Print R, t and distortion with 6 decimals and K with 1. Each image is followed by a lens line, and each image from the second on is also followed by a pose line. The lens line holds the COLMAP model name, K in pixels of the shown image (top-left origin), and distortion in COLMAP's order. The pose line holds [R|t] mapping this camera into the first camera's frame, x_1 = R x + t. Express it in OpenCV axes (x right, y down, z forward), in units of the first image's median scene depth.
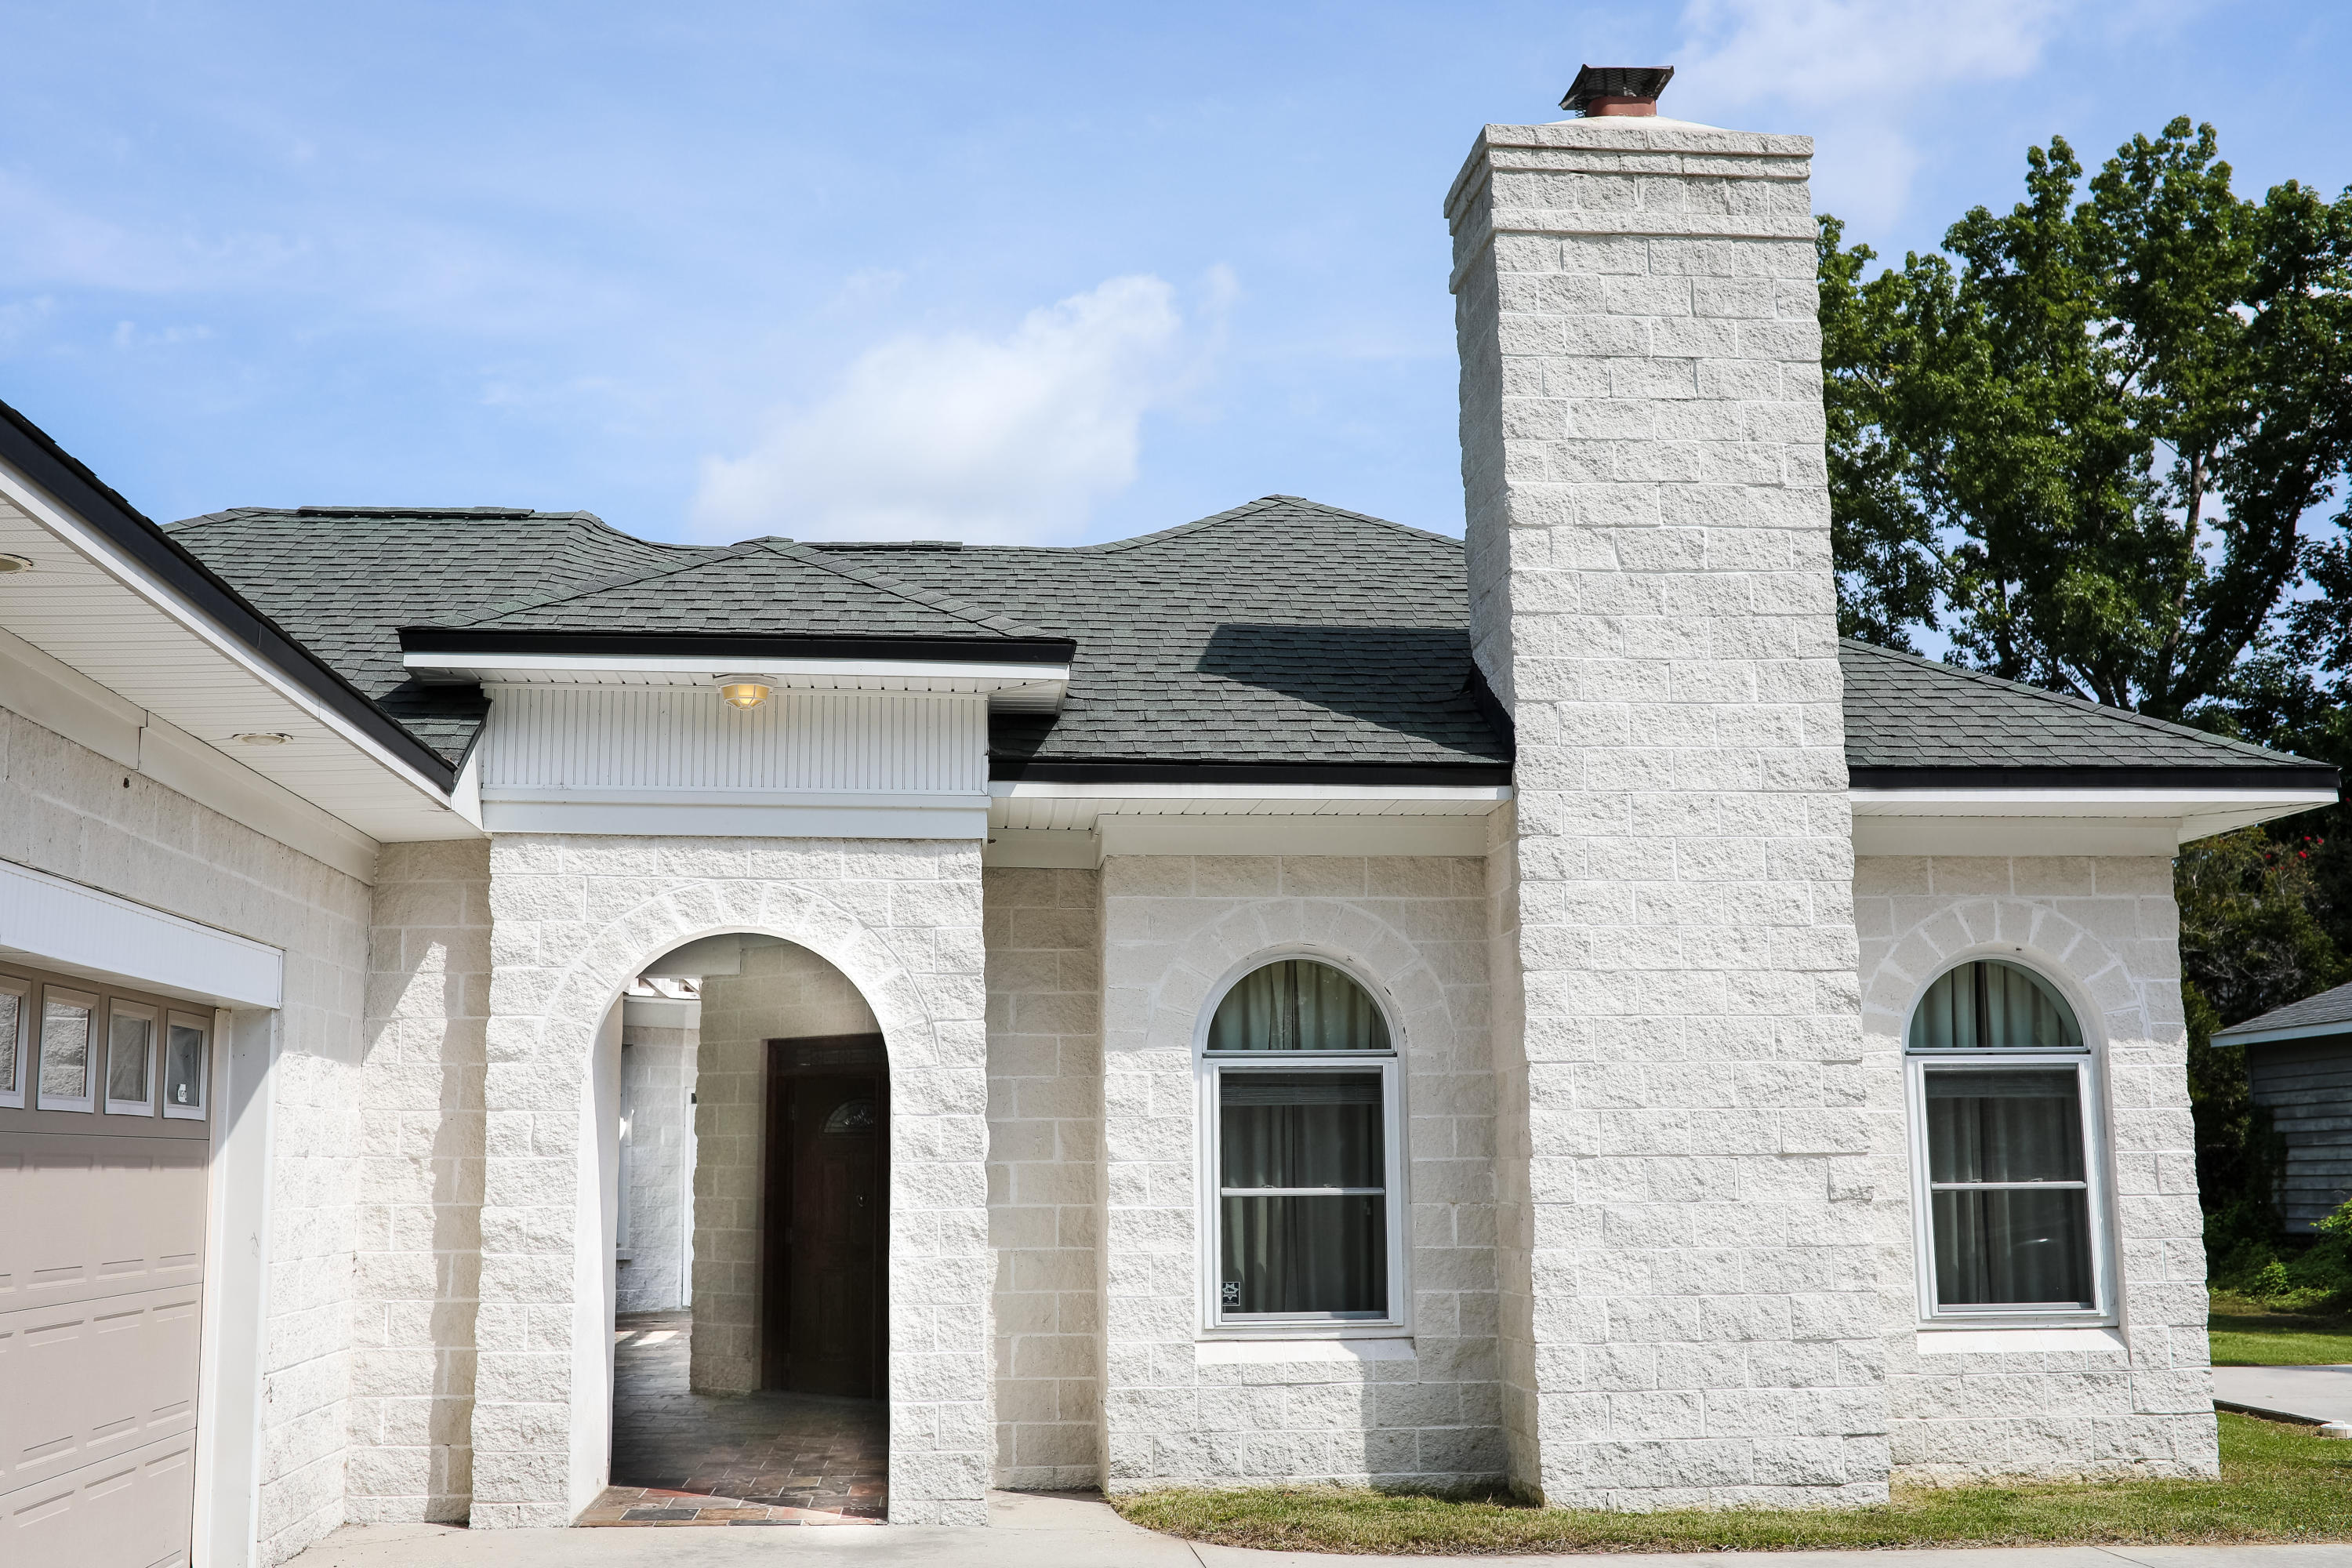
lens RADIAL K [[2345.2, 0, 1132.1], [0, 2345.2, 793.3], [0, 0, 1]] dist [-0.028369, 0.009634]
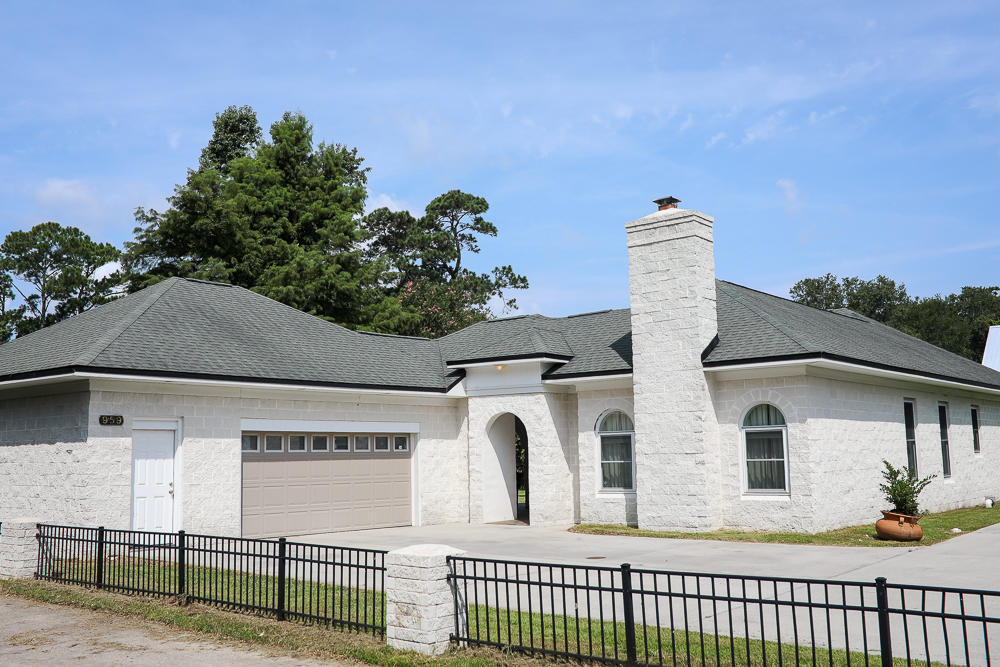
lens RADIAL K [[964.7, 0, 489.1], [0, 964.7, 333.7], [0, 0, 1]] dist [-0.061847, 0.074169]
pose [[0.715317, -0.092890, -0.692599, 1.233962], [0.122837, 0.992407, -0.006234, -0.099432], [0.687919, -0.080618, 0.721296, -0.521295]]
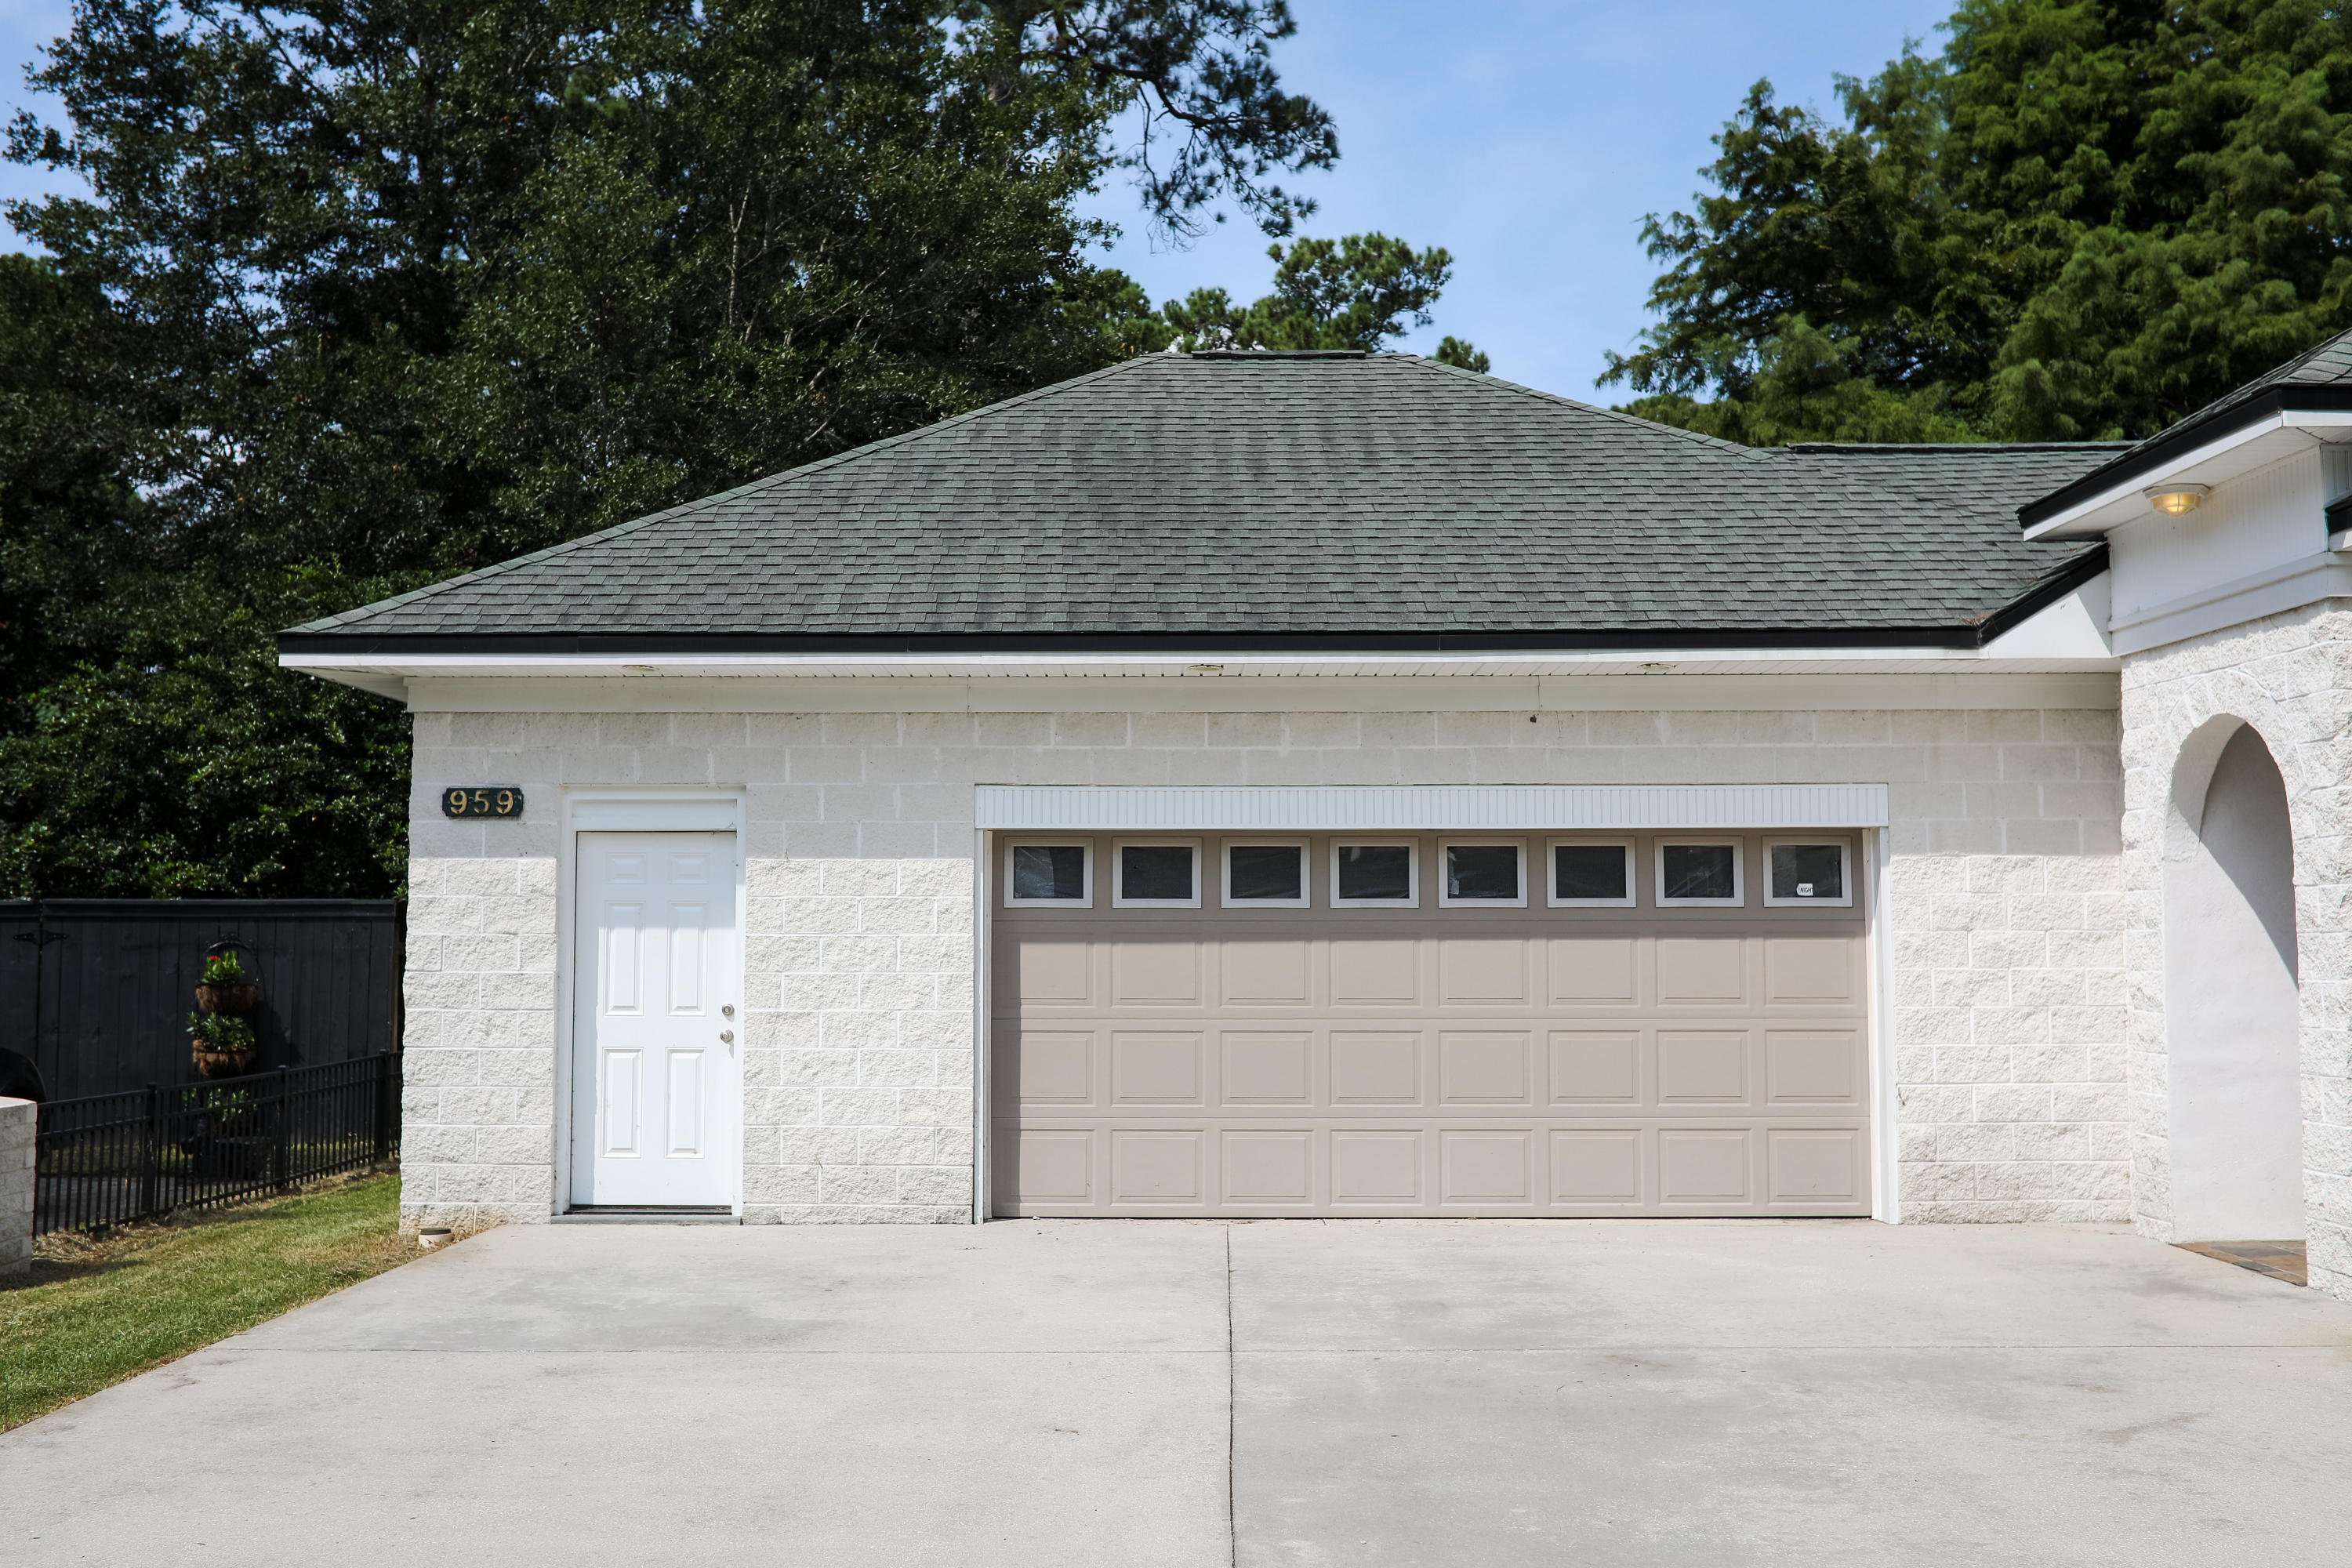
lens RADIAL K [[2269.0, 0, 1150.4], [0, 2269.0, 784.5], [0, 0, 1]] dist [-0.061847, 0.074169]
pose [[-0.084940, -0.061881, -0.994463, 0.840946], [0.160496, 0.984187, -0.074950, 0.082121], [0.983375, -0.165973, -0.073666, 0.558639]]
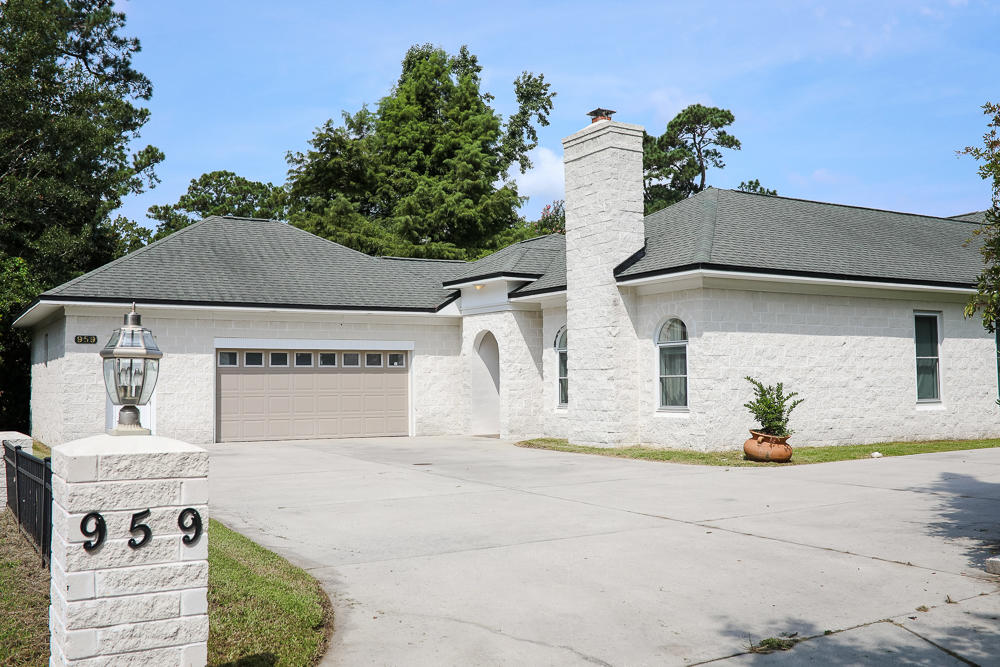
lens RADIAL K [[964.7, 0, 489.1], [0, 964.7, 333.7], [0, 0, 1]] dist [-0.061847, 0.074169]
pose [[0.437438, -0.042948, -0.898222, 1.734638], [0.149164, 0.988487, 0.025379, 0.011116], [0.886791, -0.145085, 0.438808, 0.029451]]
